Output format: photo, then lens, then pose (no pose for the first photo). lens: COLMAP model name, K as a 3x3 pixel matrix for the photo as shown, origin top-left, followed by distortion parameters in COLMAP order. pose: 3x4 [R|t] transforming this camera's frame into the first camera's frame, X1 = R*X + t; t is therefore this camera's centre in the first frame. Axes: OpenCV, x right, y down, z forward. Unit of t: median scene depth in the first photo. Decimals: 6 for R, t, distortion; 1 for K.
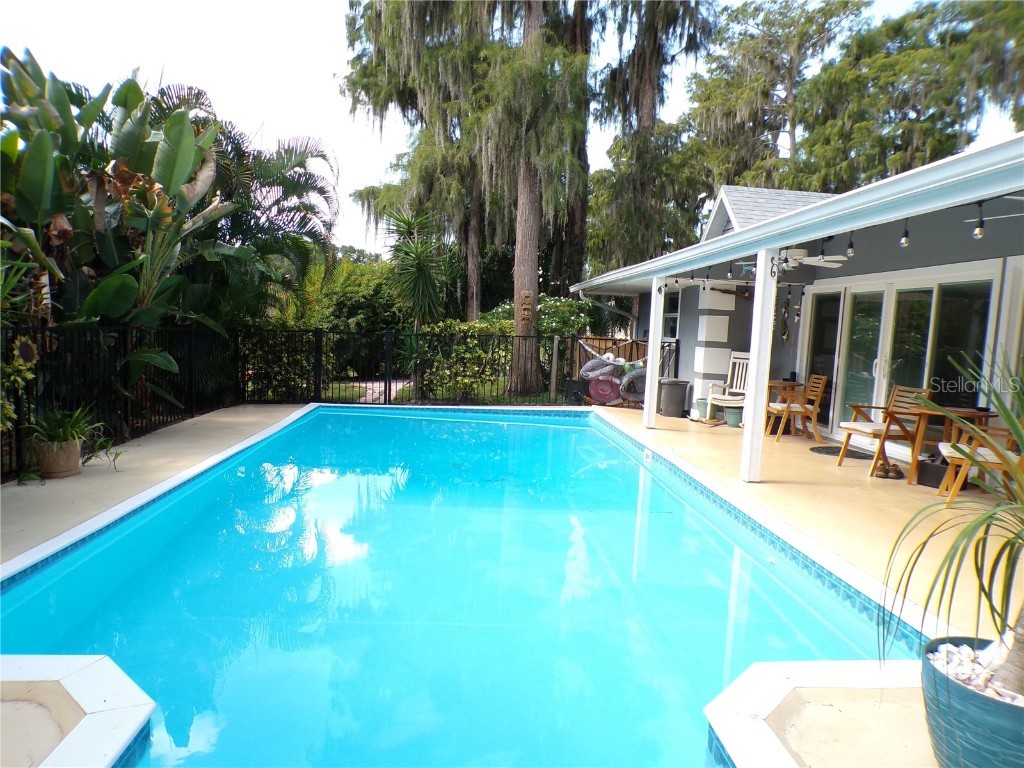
lens RADIAL K [[697.5, 0, 512.8], [0, 697.5, 380.4], [0, 0, 1]] dist [-0.039140, 0.019087]
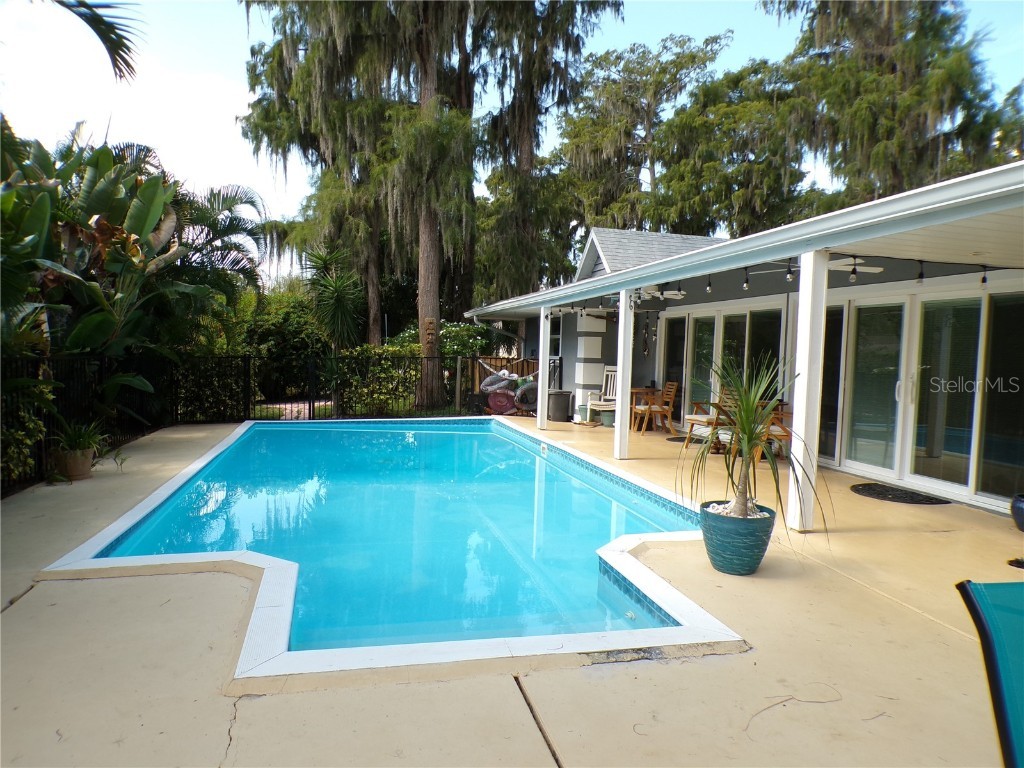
lens RADIAL K [[697.5, 0, 509.4], [0, 697.5, 384.9], [0, 0, 1]] dist [-0.039140, 0.019087]
pose [[0.985723, -0.028941, 0.165868, -0.049617], [0.033034, 0.999213, -0.021967, 0.012097], [-0.165102, 0.027133, 0.985903, -0.162491]]
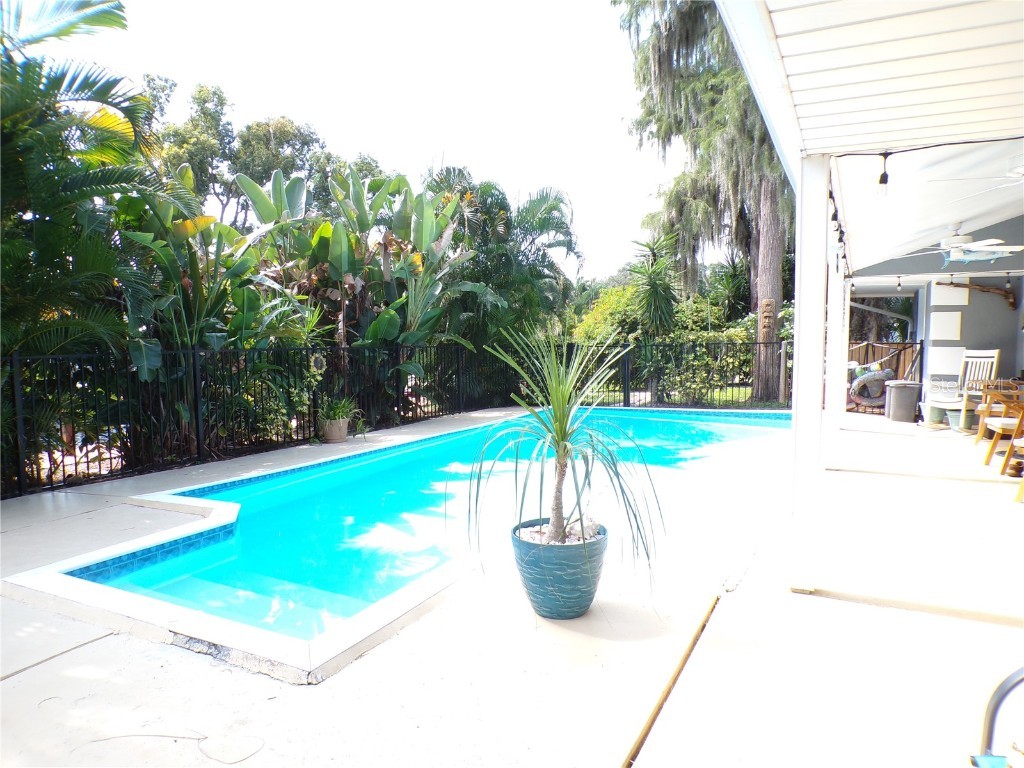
lens RADIAL K [[697.5, 0, 514.6], [0, 697.5, 382.2], [0, 0, 1]] dist [-0.039140, 0.019087]
pose [[0.855613, -0.012351, -0.517469, 0.252156], [0.000517, 0.999735, -0.023006, 0.019119], [0.517616, 0.019417, 0.855393, -0.070519]]
